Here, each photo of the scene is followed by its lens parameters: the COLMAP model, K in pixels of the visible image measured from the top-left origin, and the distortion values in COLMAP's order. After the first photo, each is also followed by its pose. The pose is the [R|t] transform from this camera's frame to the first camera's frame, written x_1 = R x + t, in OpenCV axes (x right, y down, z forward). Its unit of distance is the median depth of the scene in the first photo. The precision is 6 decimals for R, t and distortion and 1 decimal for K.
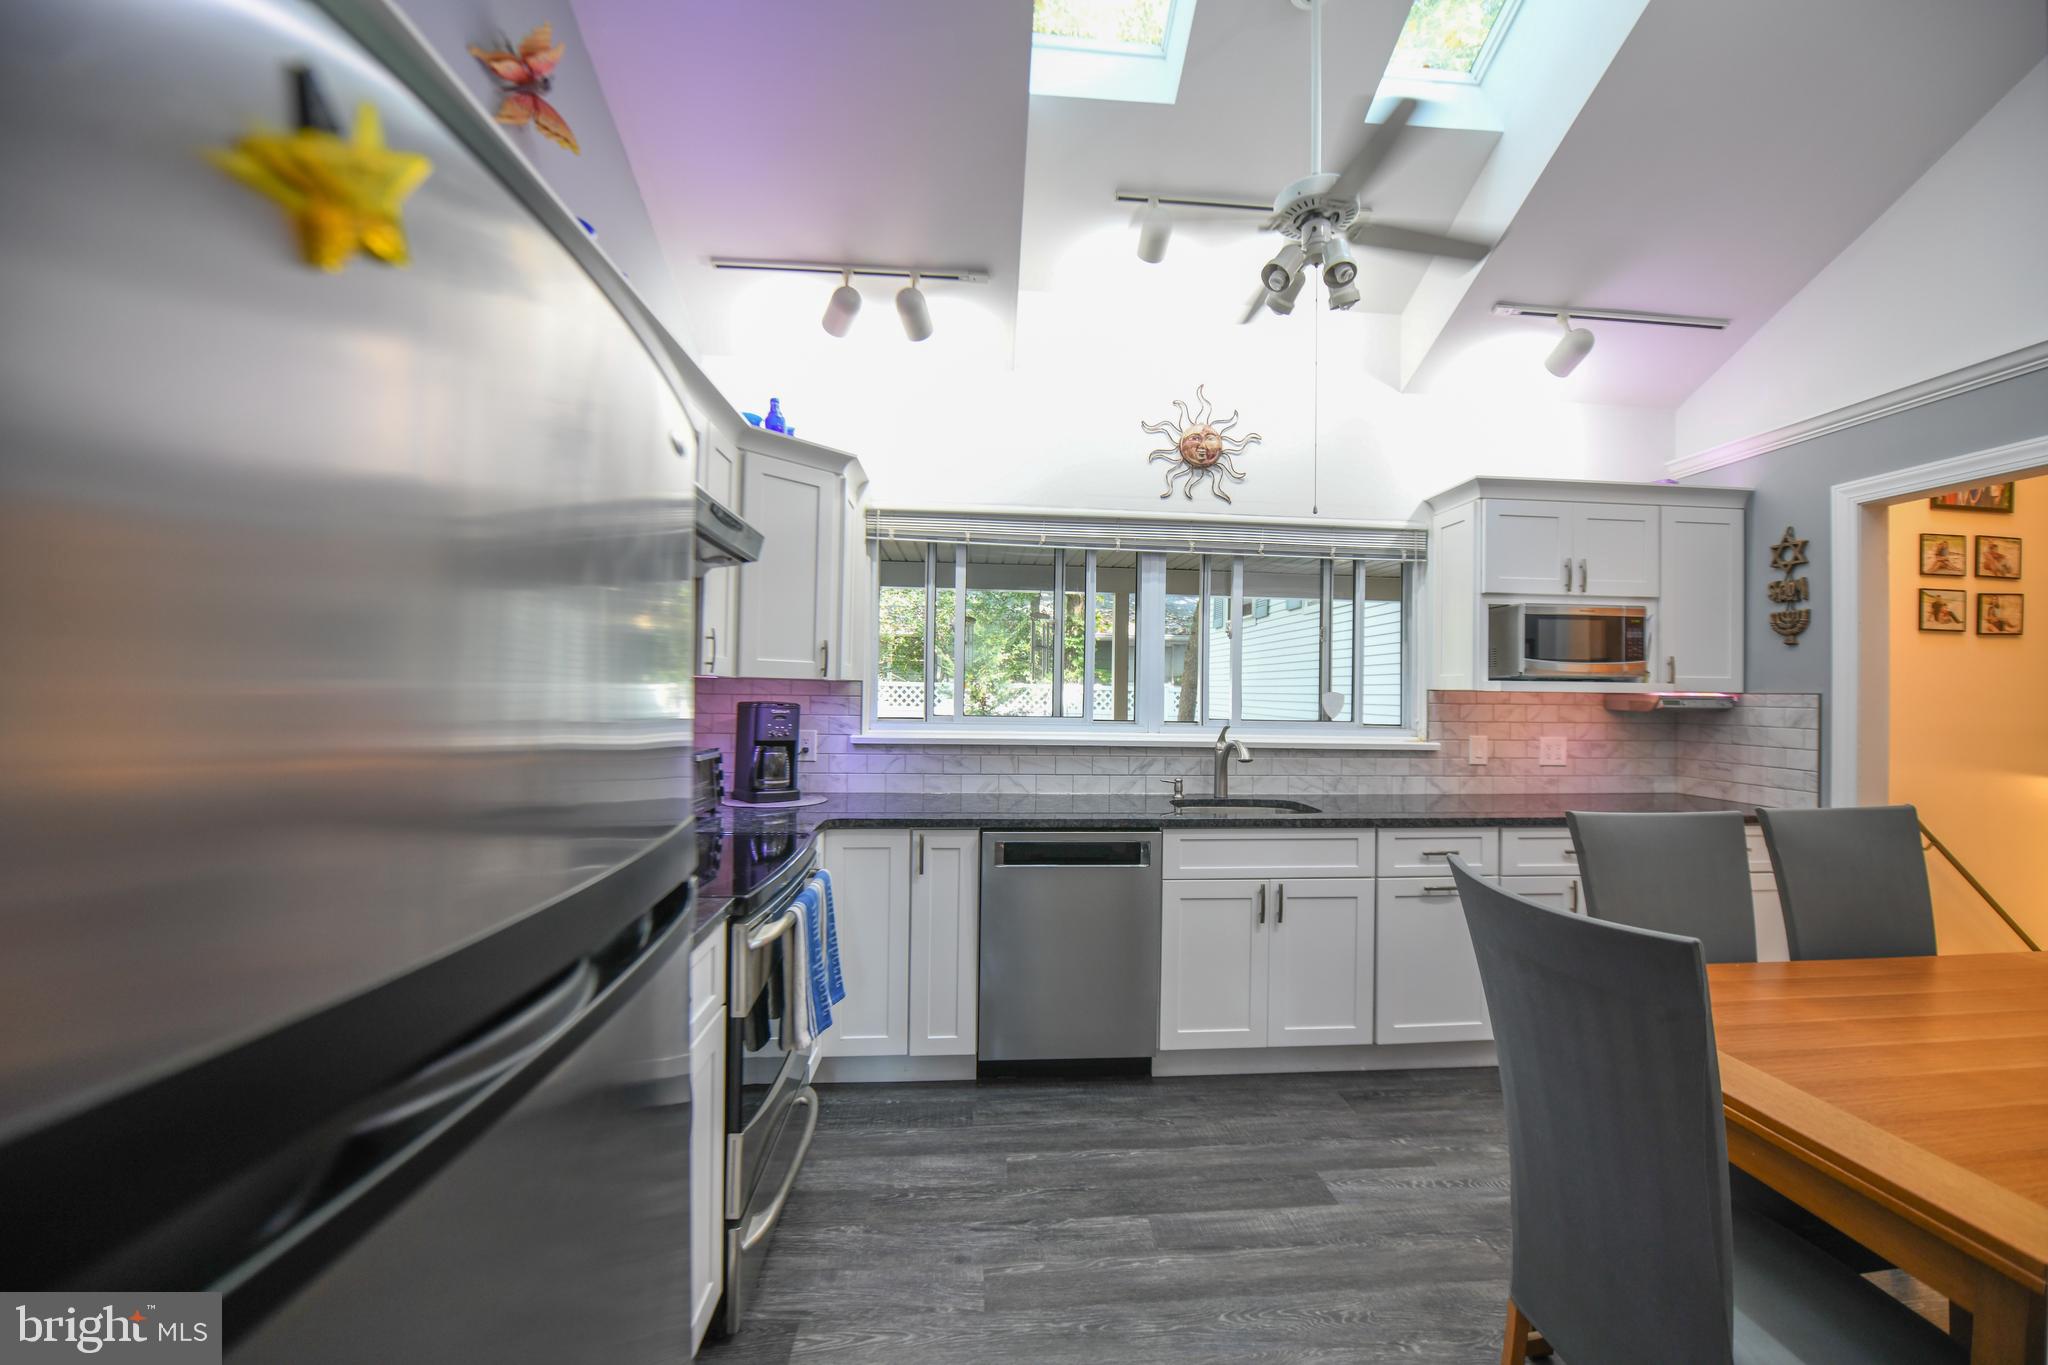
lens RADIAL K [[816.8, 0, 1041.1], [0, 816.8, 680.8], [0, 0, 1]] dist [-0.022666, -0.000402]
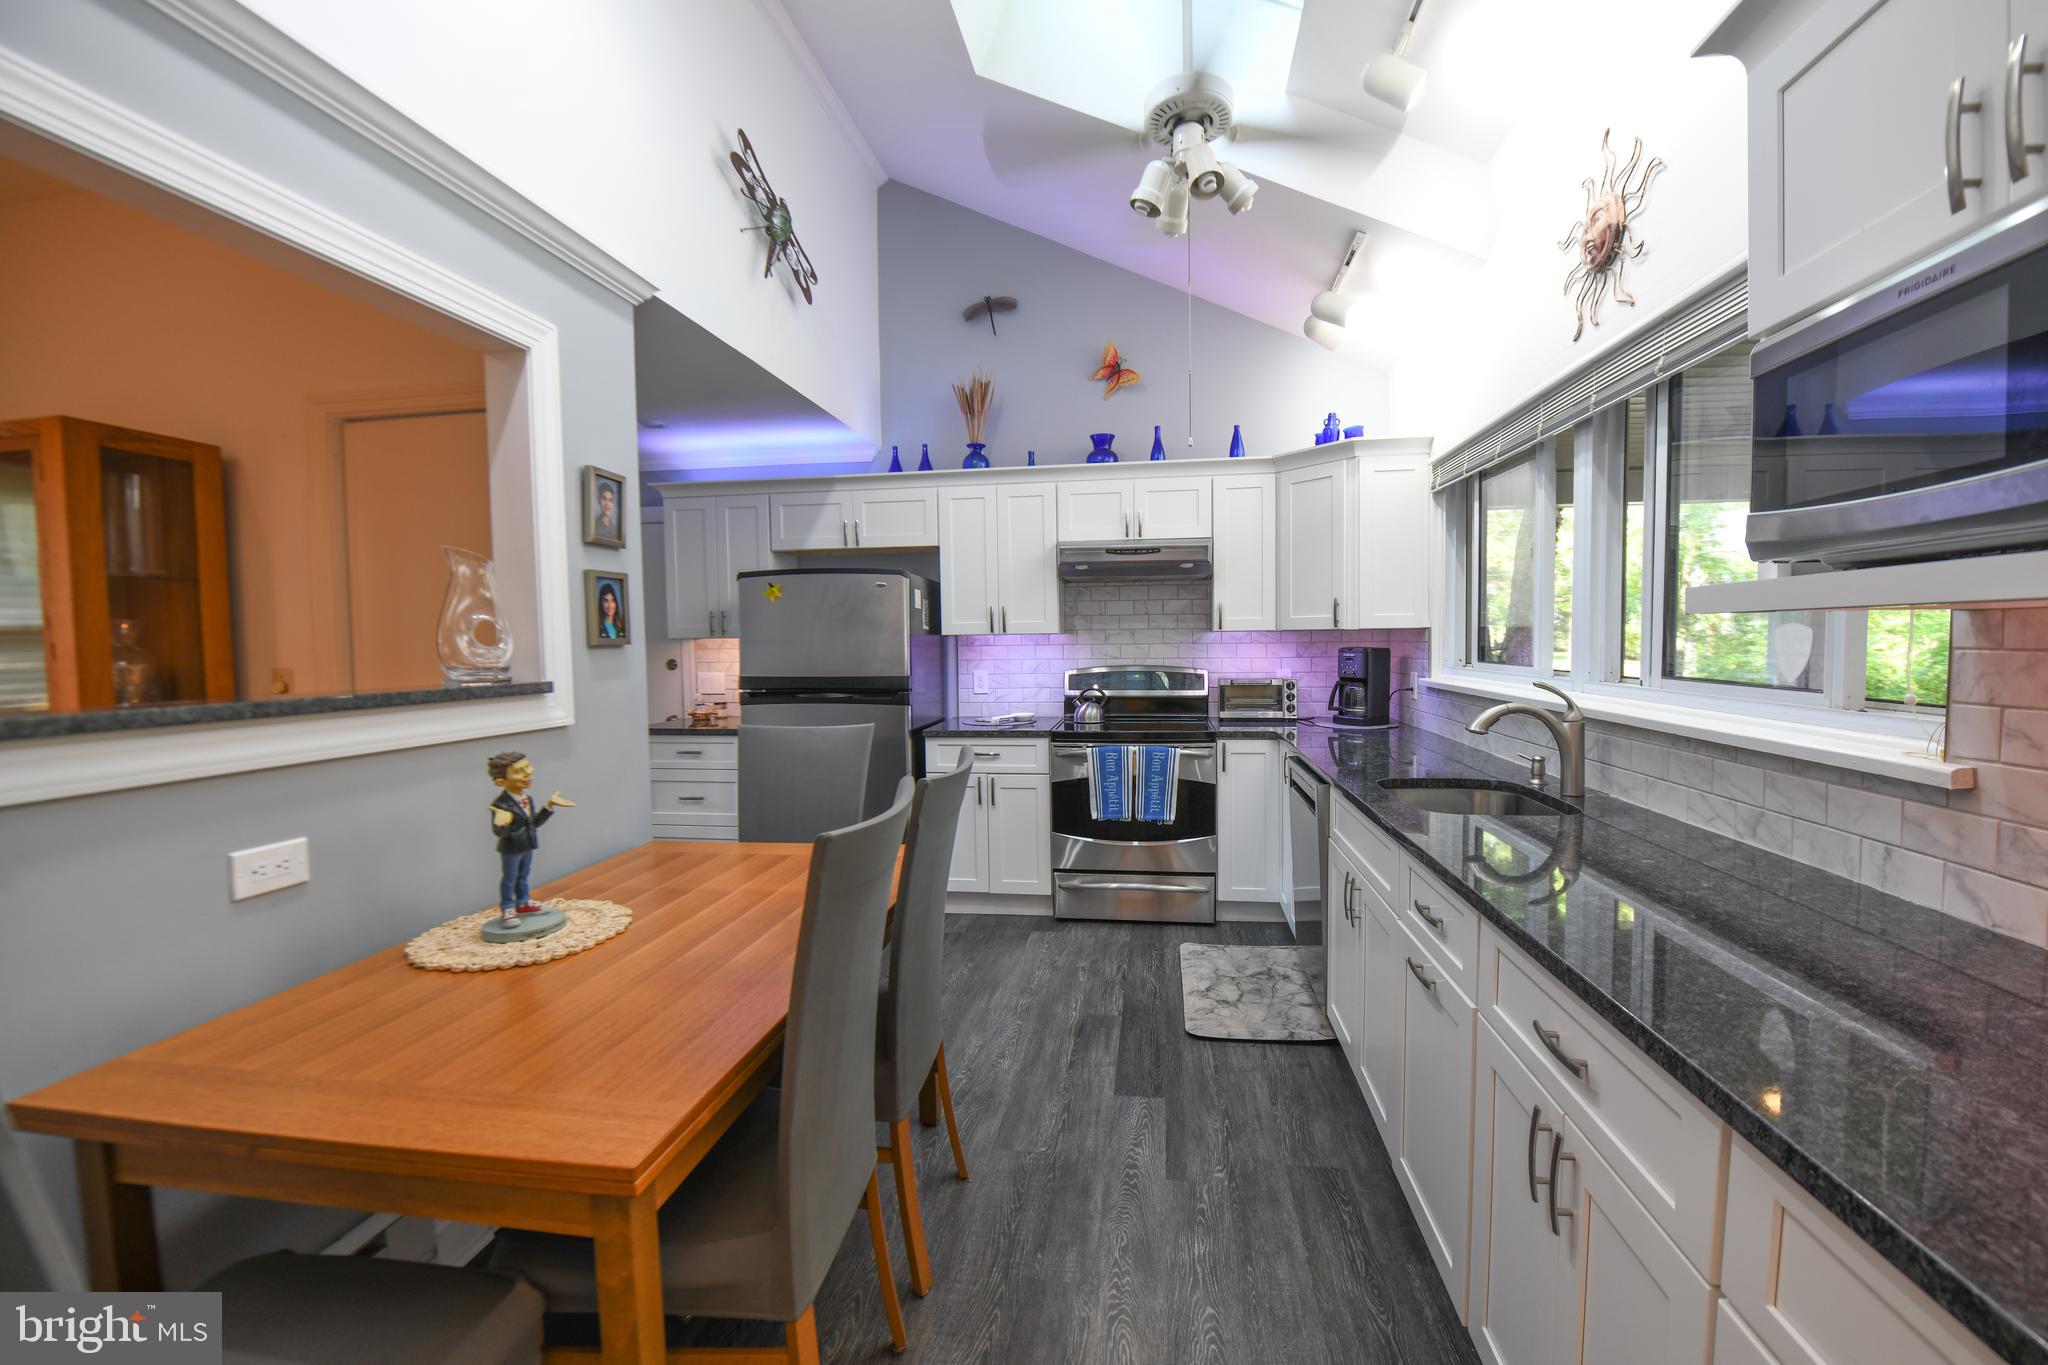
lens RADIAL K [[816.8, 0, 1041.1], [0, 816.8, 680.8], [0, 0, 1]] dist [-0.022666, -0.000402]
pose [[-0.225967, 0.037997, -0.973394, 1.057770], [0.015199, 0.999255, 0.035478, 0.027875], [0.974016, -0.006778, -0.226377, 0.840367]]
